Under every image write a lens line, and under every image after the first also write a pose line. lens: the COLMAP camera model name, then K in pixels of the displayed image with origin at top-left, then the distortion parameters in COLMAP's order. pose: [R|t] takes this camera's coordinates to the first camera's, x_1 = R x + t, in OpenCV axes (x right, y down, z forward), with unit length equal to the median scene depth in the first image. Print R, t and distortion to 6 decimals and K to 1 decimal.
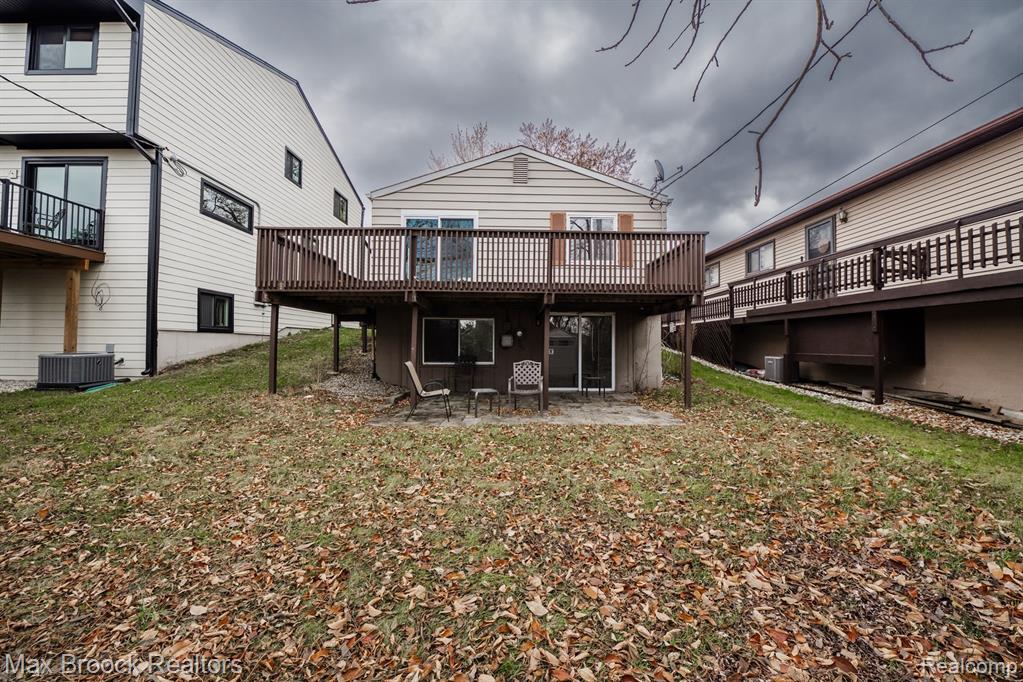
lens RADIAL K [[406.9, 0, 519.3], [0, 406.9, 336.6], [0, 0, 1]] dist [-0.018033, -0.002082]
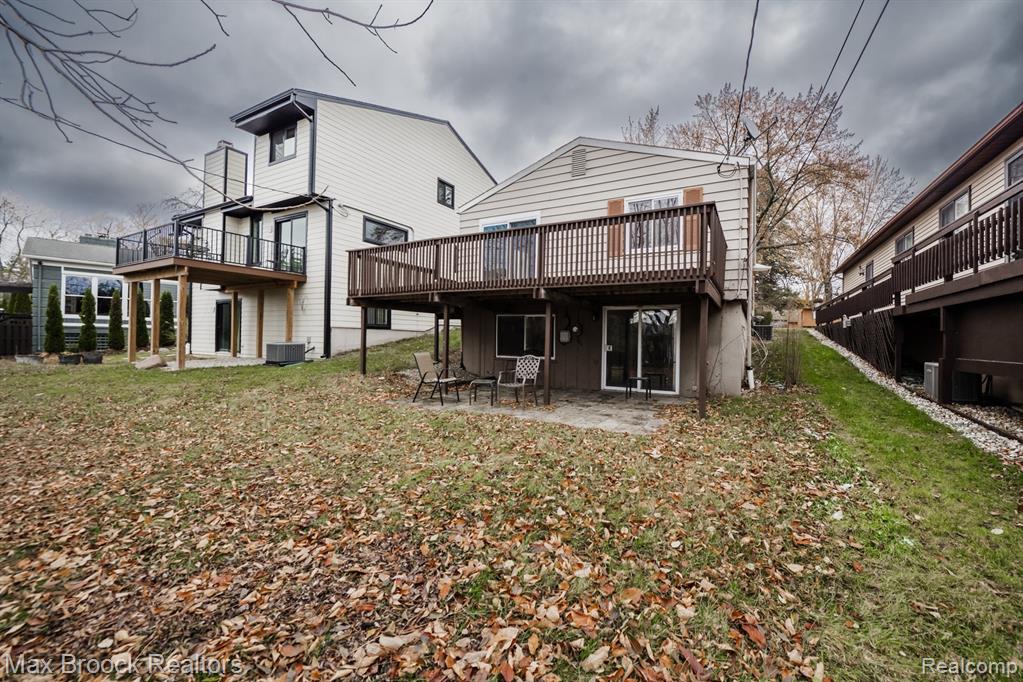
lens RADIAL K [[406.9, 0, 522.2], [0, 406.9, 337.9], [0, 0, 1]] dist [-0.018033, -0.002082]
pose [[0.863160, 0.008575, -0.504857, 0.387050], [-0.002960, 0.999925, 0.011924, 0.002375], [0.504921, -0.008798, 0.863121, 0.083334]]
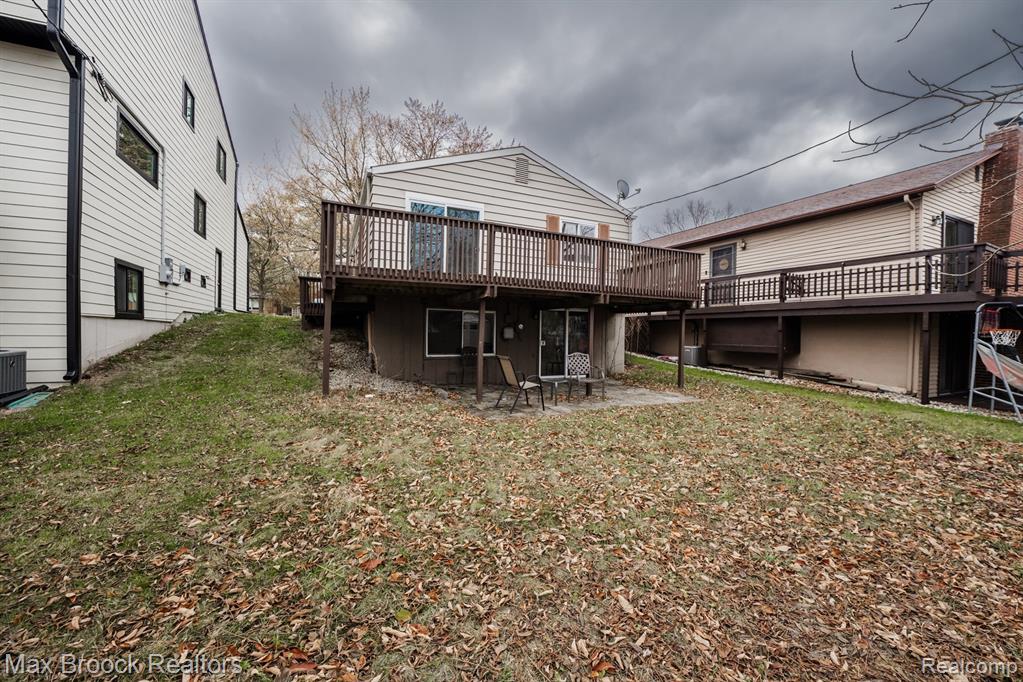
lens RADIAL K [[406.9, 0, 517.7], [0, 406.9, 341.8], [0, 0, 1]] dist [-0.018033, -0.002082]
pose [[0.911400, -0.002208, 0.411516, -0.444079], [-0.017054, 0.998924, 0.043130, -0.012859], [-0.411169, -0.046326, 0.910381, 0.031597]]
